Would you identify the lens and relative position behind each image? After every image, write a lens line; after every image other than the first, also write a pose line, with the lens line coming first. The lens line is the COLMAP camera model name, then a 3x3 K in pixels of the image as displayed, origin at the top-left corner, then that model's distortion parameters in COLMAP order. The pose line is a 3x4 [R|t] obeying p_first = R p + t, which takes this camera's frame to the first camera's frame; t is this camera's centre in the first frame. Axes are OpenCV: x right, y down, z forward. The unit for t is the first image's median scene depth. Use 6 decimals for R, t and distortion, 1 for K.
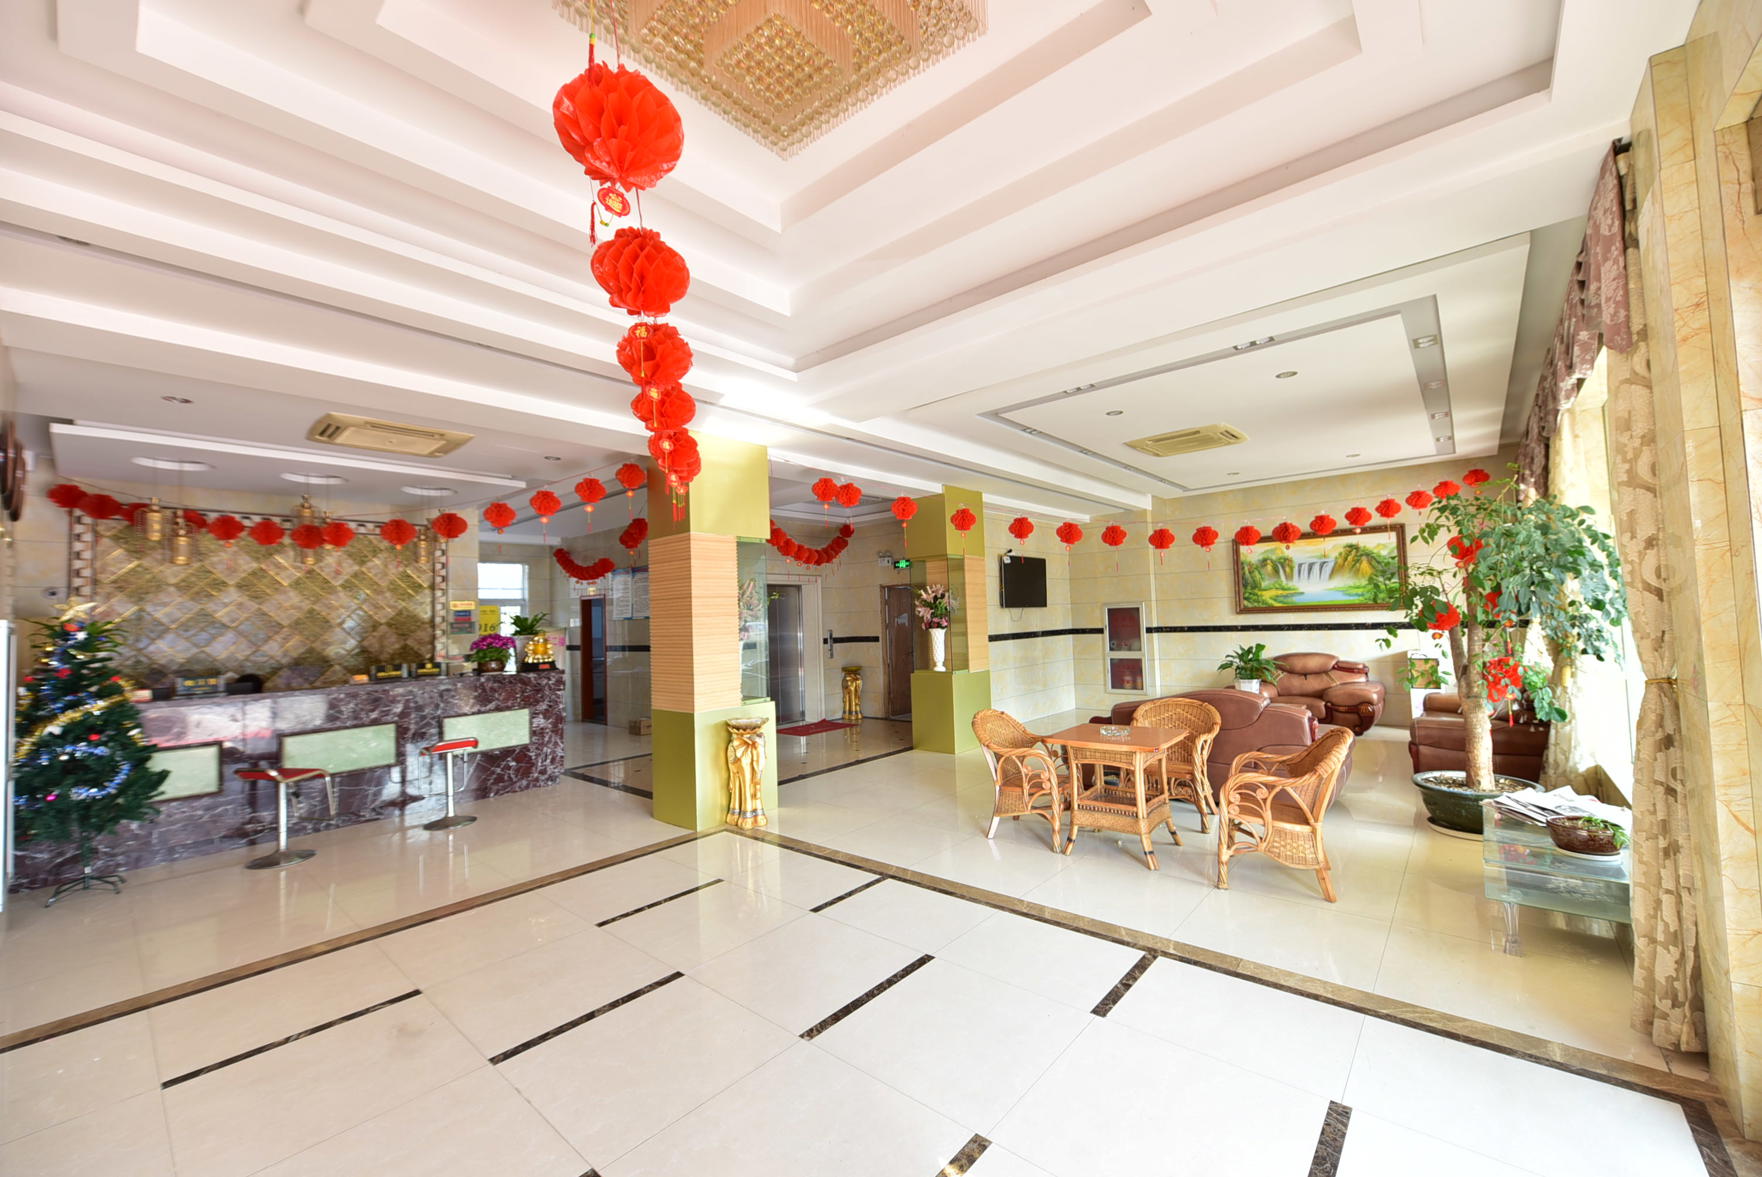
lens RADIAL K [[680.7, 0, 883.4], [0, 680.7, 590.9], [0, 0, 1]] dist [-0.003845, -0.000573]
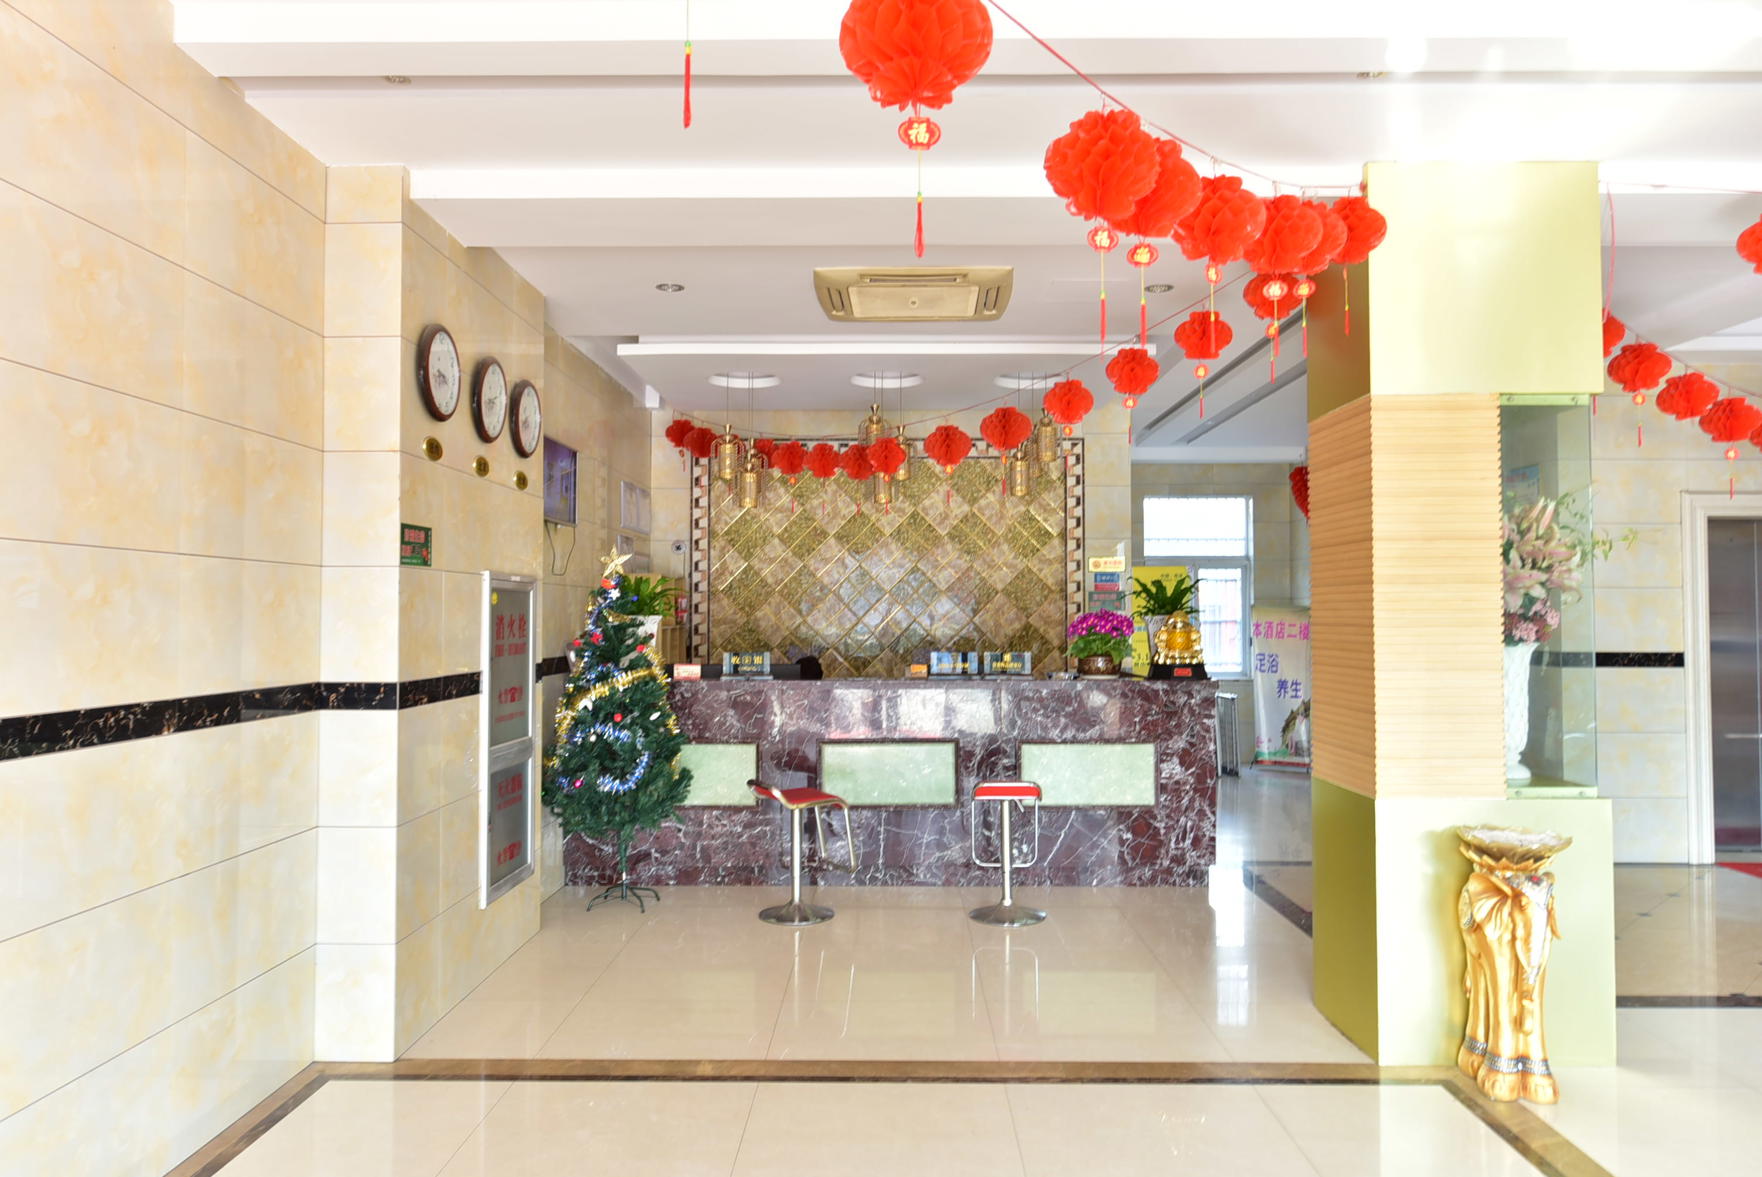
lens RADIAL K [[1167.2, 0, 881.2], [0, 1167.2, 586.2], [0, 0, 1]] dist [0.003562, -0.000777]
pose [[0.645698, 0.015424, -0.763437, 0.094451], [0.009454, 0.999558, 0.028190, 0.015305], [0.763534, -0.025420, 0.645267, 0.261062]]
